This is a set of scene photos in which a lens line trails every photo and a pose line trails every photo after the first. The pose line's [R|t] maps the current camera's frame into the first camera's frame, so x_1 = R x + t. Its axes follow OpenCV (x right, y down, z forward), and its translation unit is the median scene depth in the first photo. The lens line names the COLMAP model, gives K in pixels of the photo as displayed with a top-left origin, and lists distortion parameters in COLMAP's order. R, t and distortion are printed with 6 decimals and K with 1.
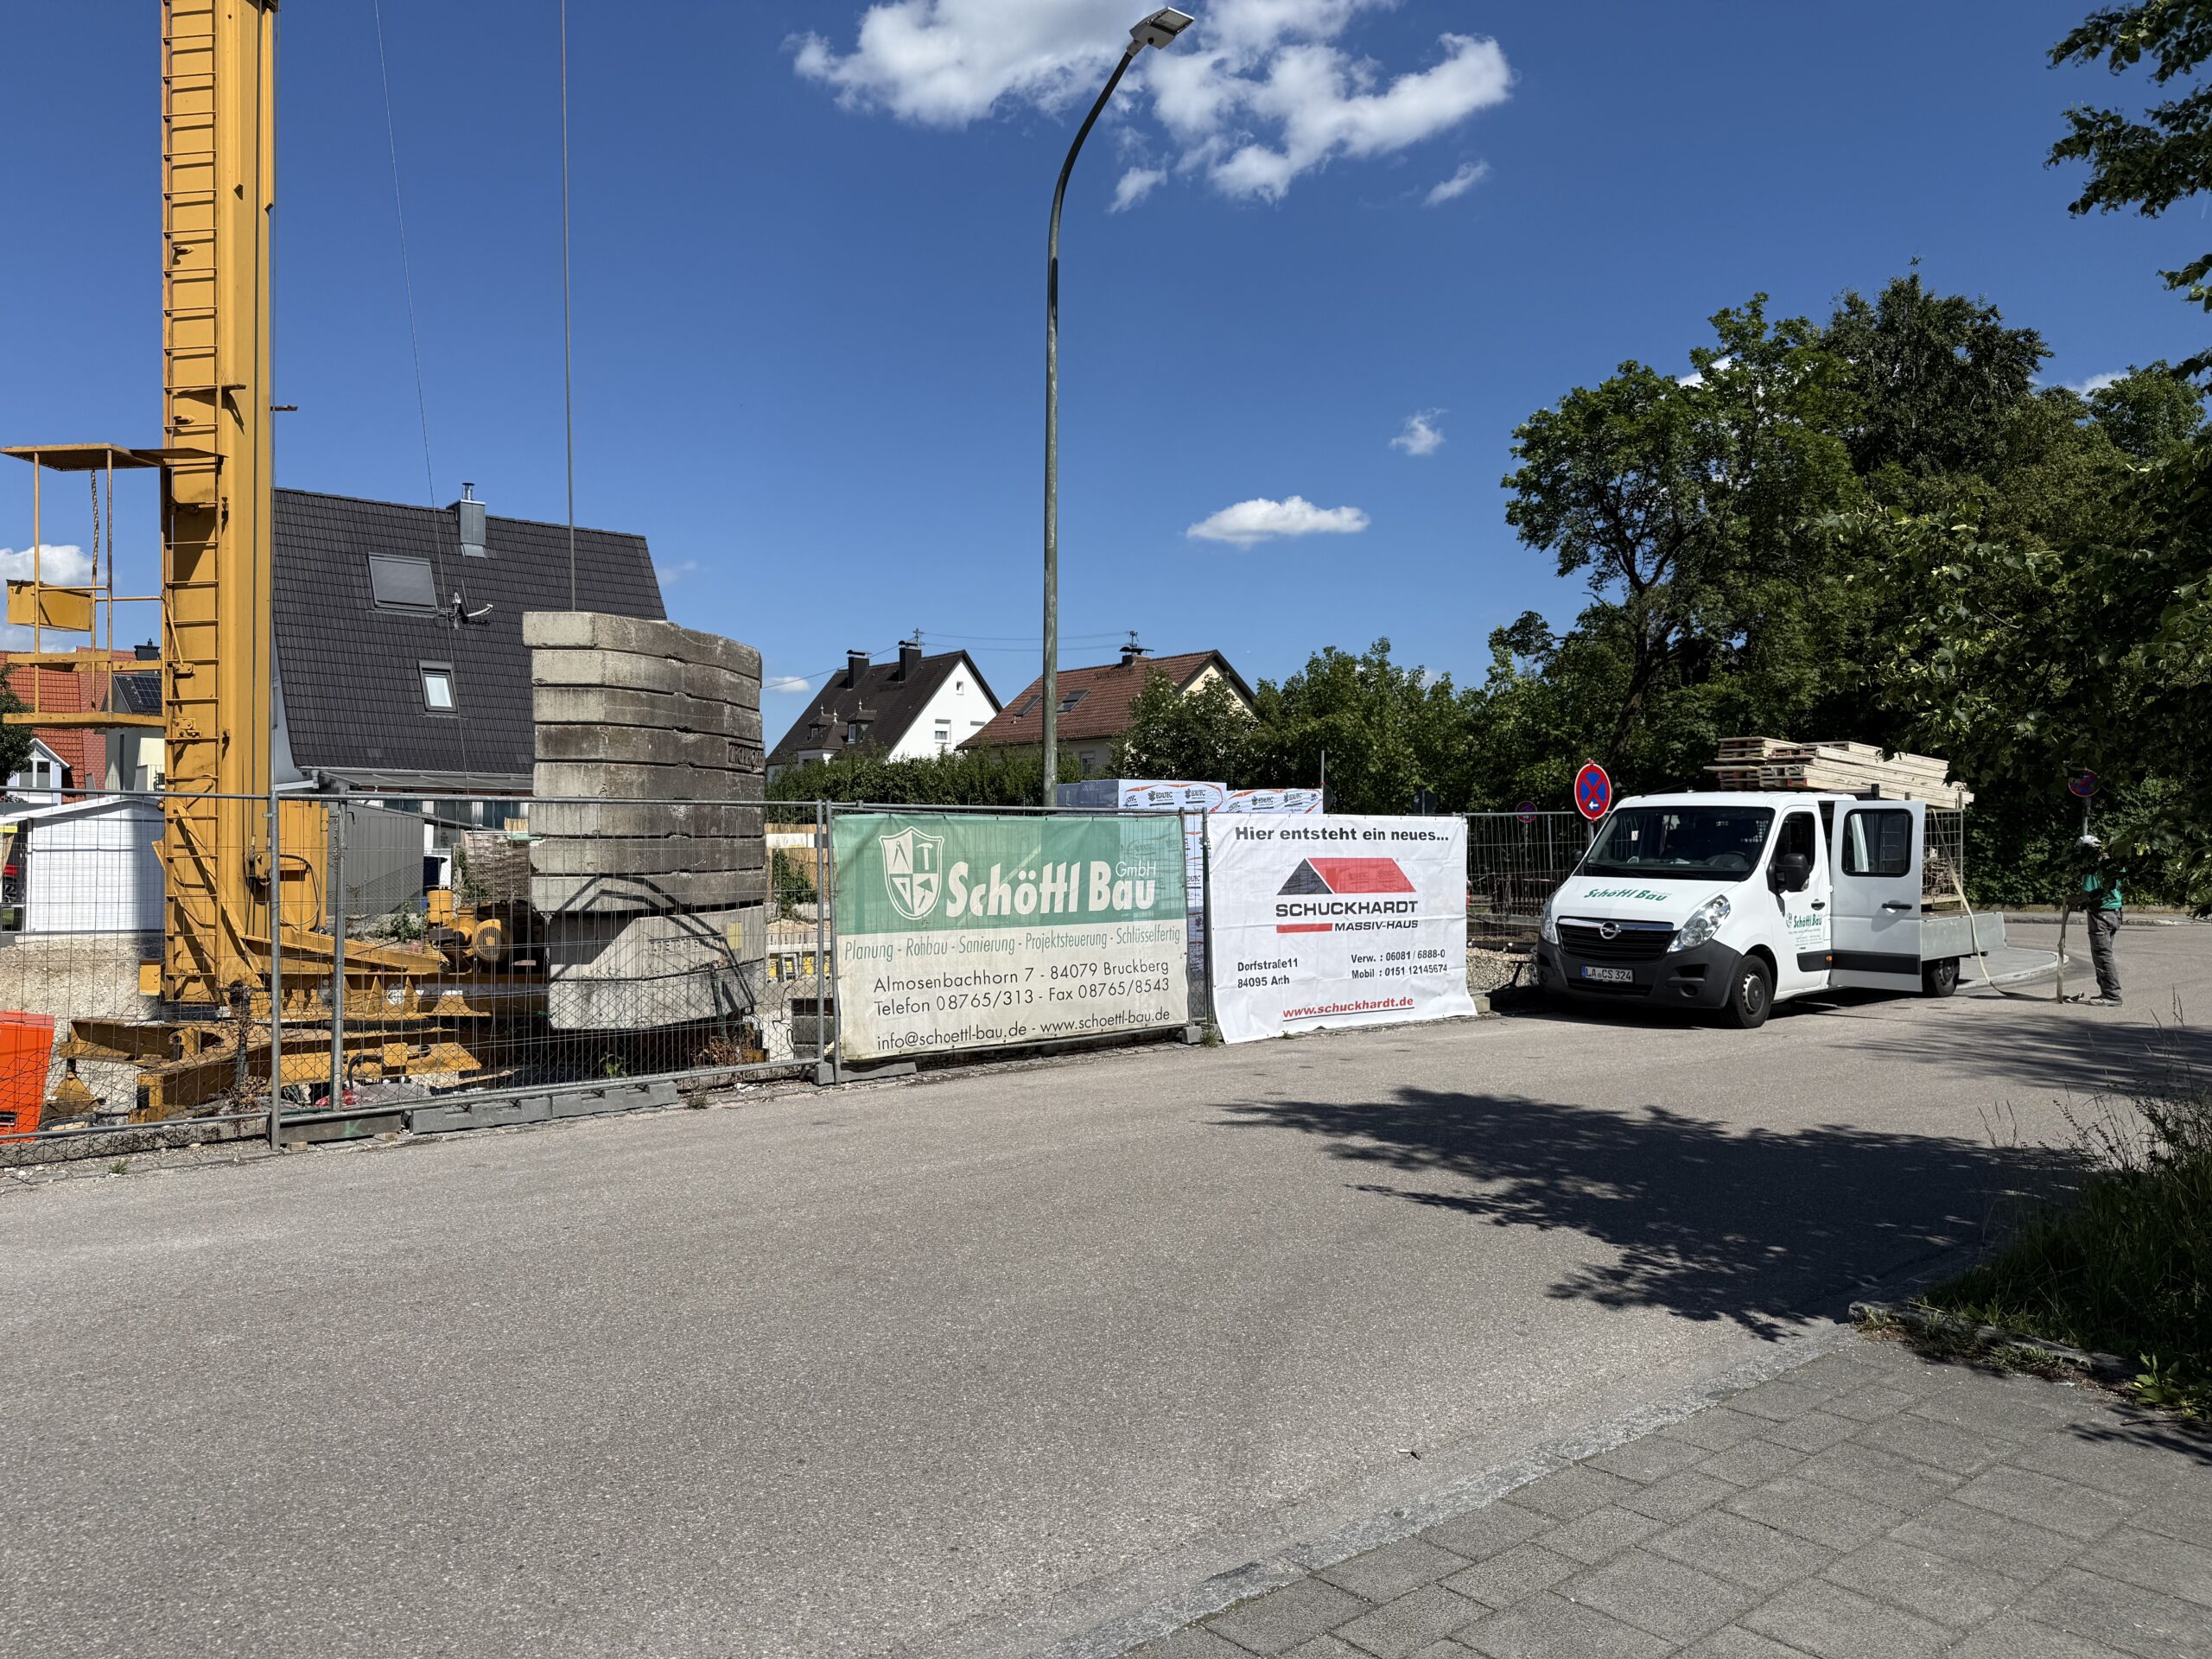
lens RADIAL K [[1527.8, 0, 1087.1], [0, 1527.8, 823.6], [0, 0, 1]] dist [0.169604, -0.320680]
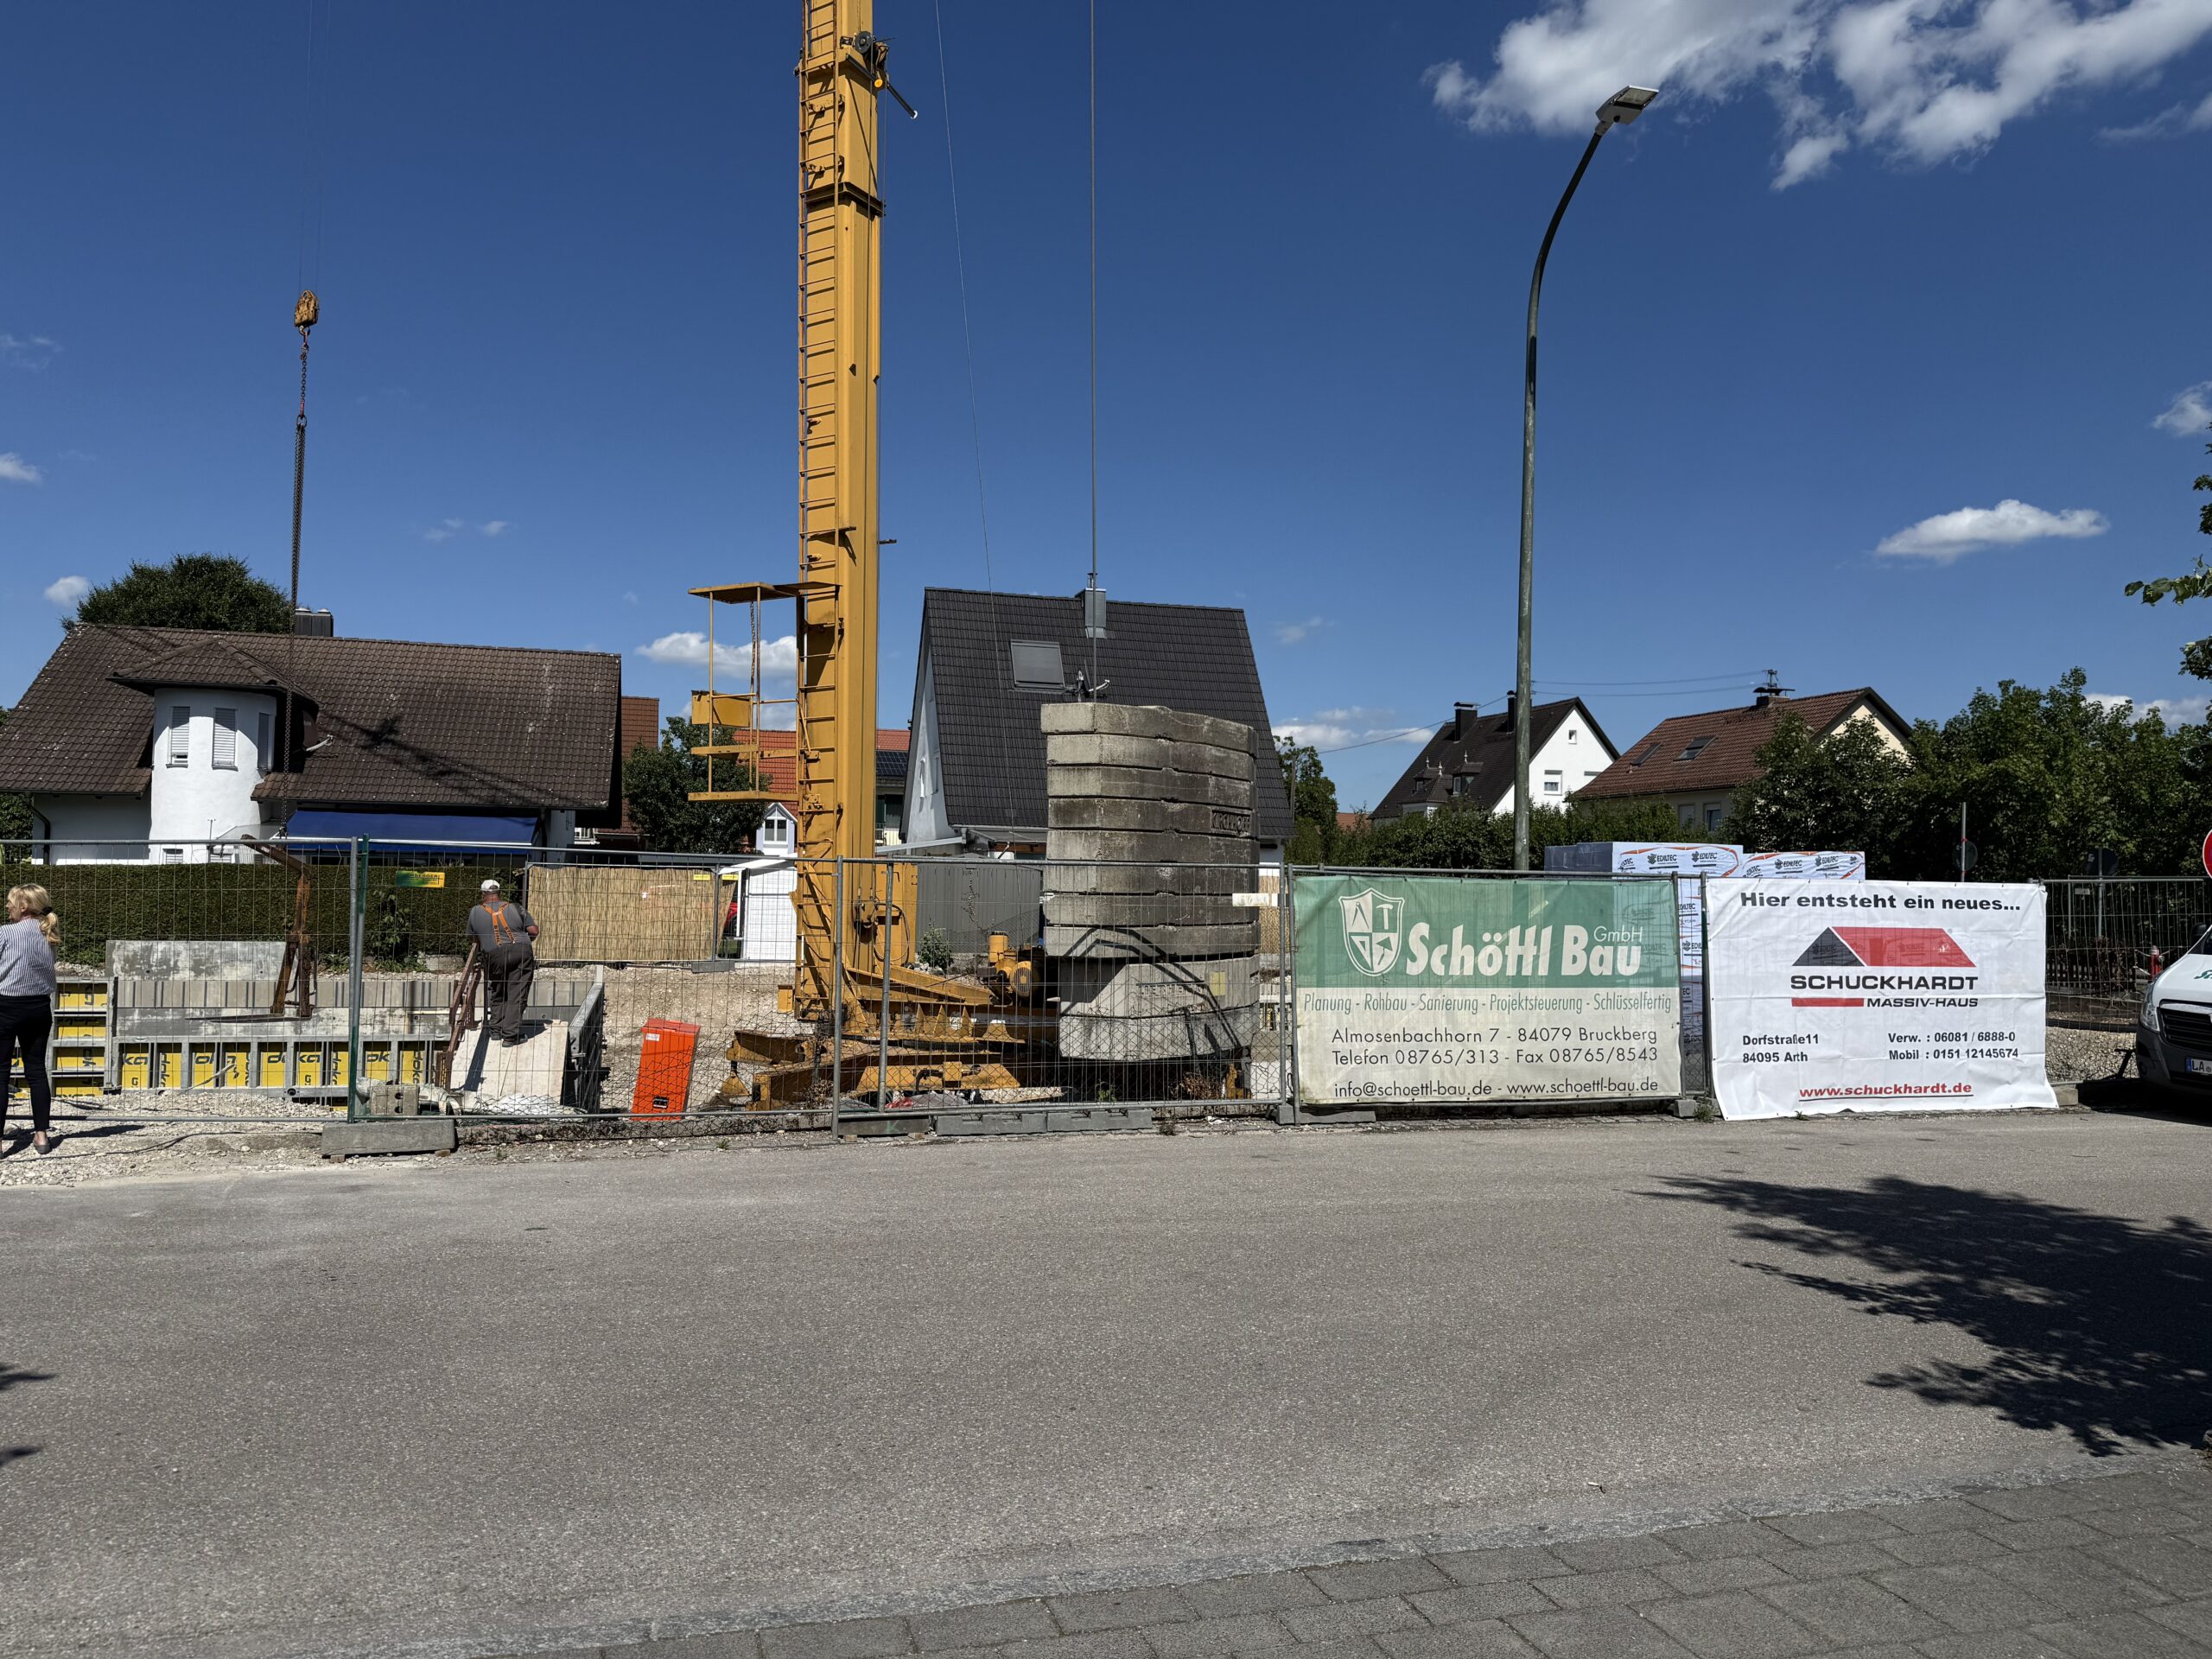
lens RADIAL K [[1527.8, 0, 1087.1], [0, 1527.8, 823.6], [0, 0, 1]] dist [0.169604, -0.320680]
pose [[0.919403, -0.003422, -0.393303, 0.115892], [-0.009639, 0.999466, -0.031227, -0.007144], [0.393200, 0.032501, 0.918878, -0.056034]]
